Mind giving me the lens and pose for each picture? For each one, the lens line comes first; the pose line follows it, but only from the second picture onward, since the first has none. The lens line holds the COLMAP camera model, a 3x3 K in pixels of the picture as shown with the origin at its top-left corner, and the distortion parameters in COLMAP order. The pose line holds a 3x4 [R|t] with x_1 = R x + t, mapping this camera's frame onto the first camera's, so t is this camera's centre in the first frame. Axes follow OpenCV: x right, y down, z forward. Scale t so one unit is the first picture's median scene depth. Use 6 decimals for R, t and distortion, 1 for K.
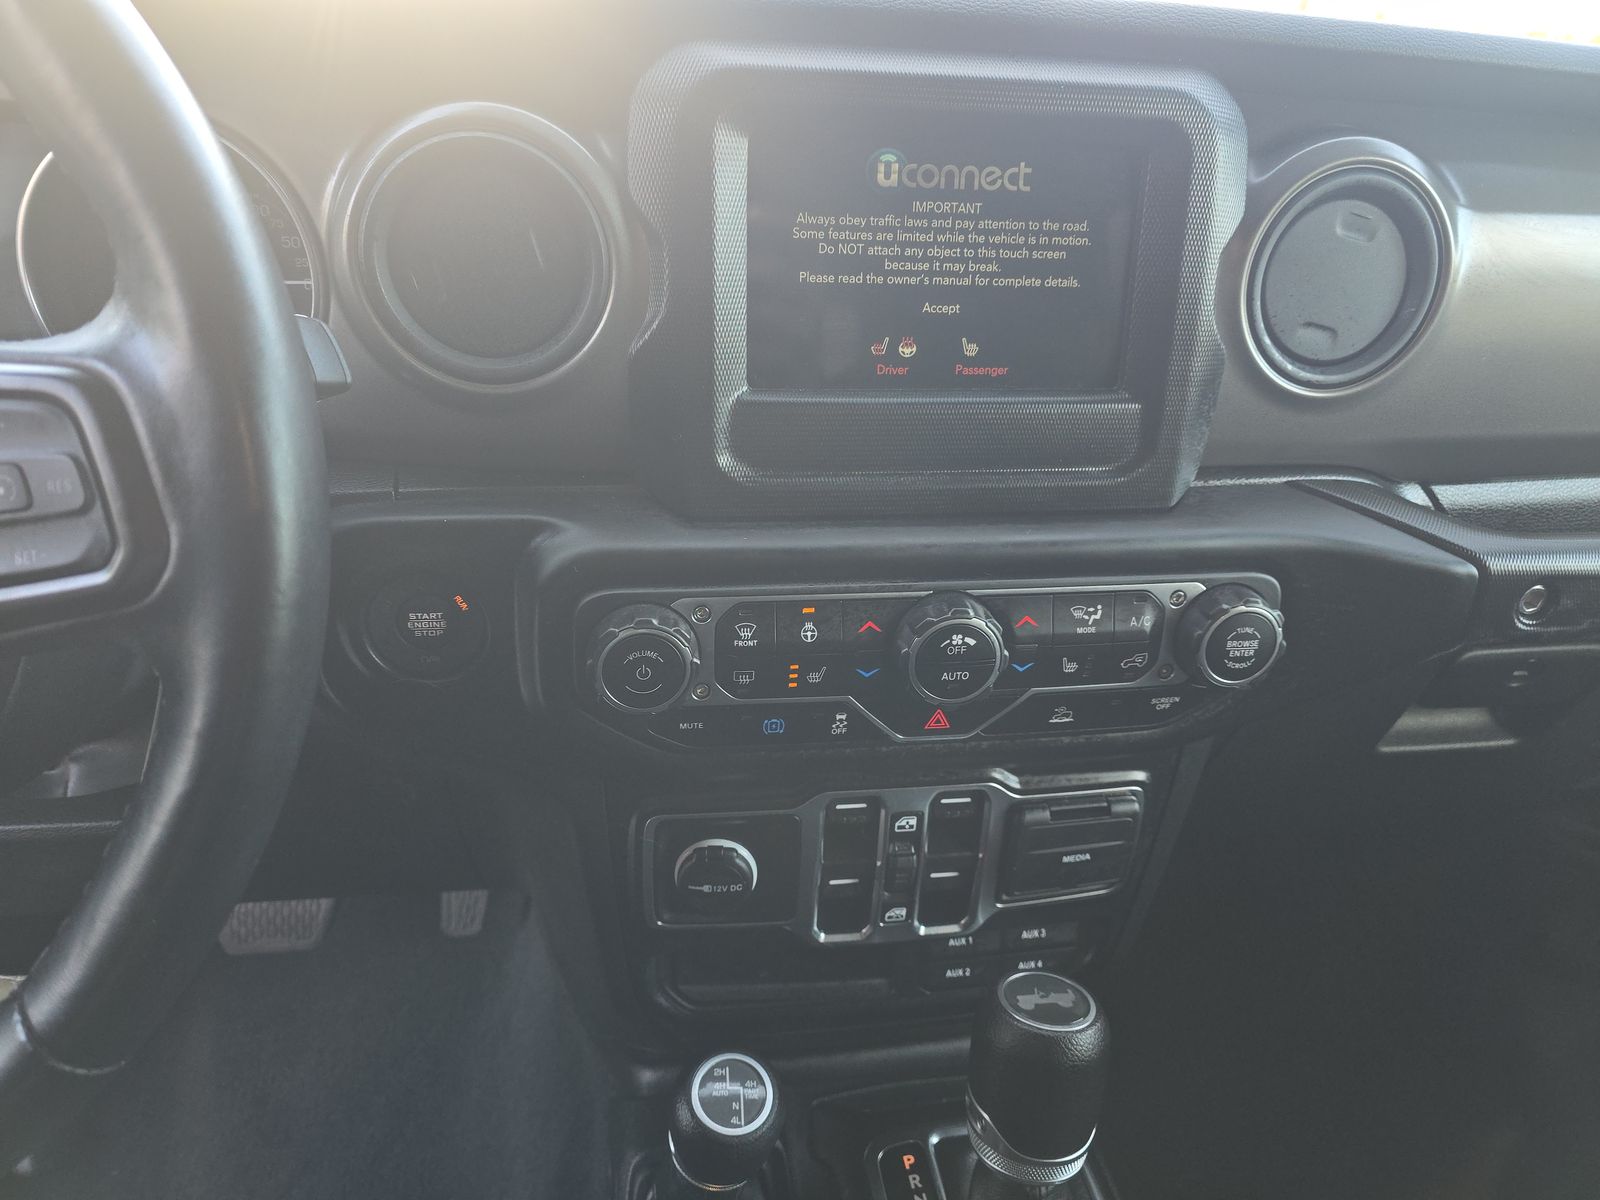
lens RADIAL K [[1075.8, 0, 800.0], [0, 1075.8, 600.0], [0, 0, 1]] dist [0.049326, -0.063542]
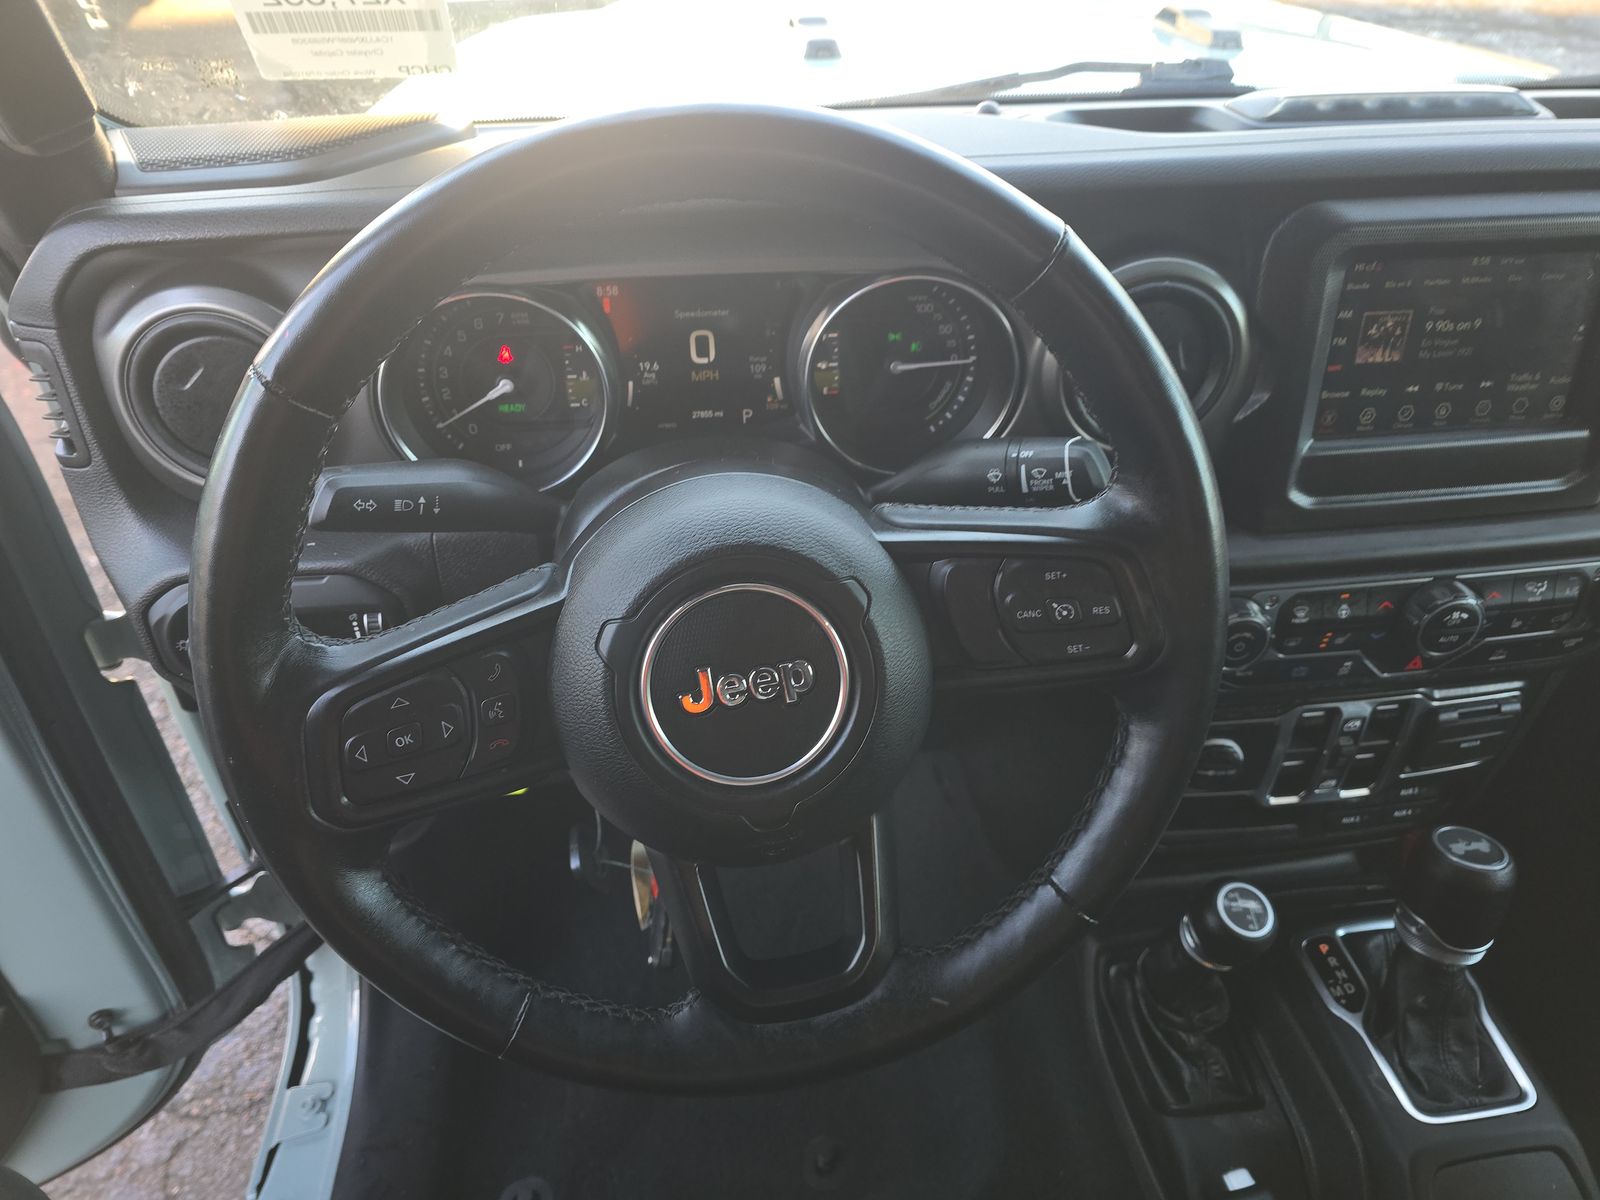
lens RADIAL K [[1075.8, 0, 800.0], [0, 1075.8, 600.0], [0, 0, 1]] dist [0.049326, -0.063542]
pose [[0.998378, -0.023578, -0.051821, -0.596153], [0.032698, 0.982592, 0.182875, -0.253501], [0.046607, -0.184273, 0.981769, -0.408642]]
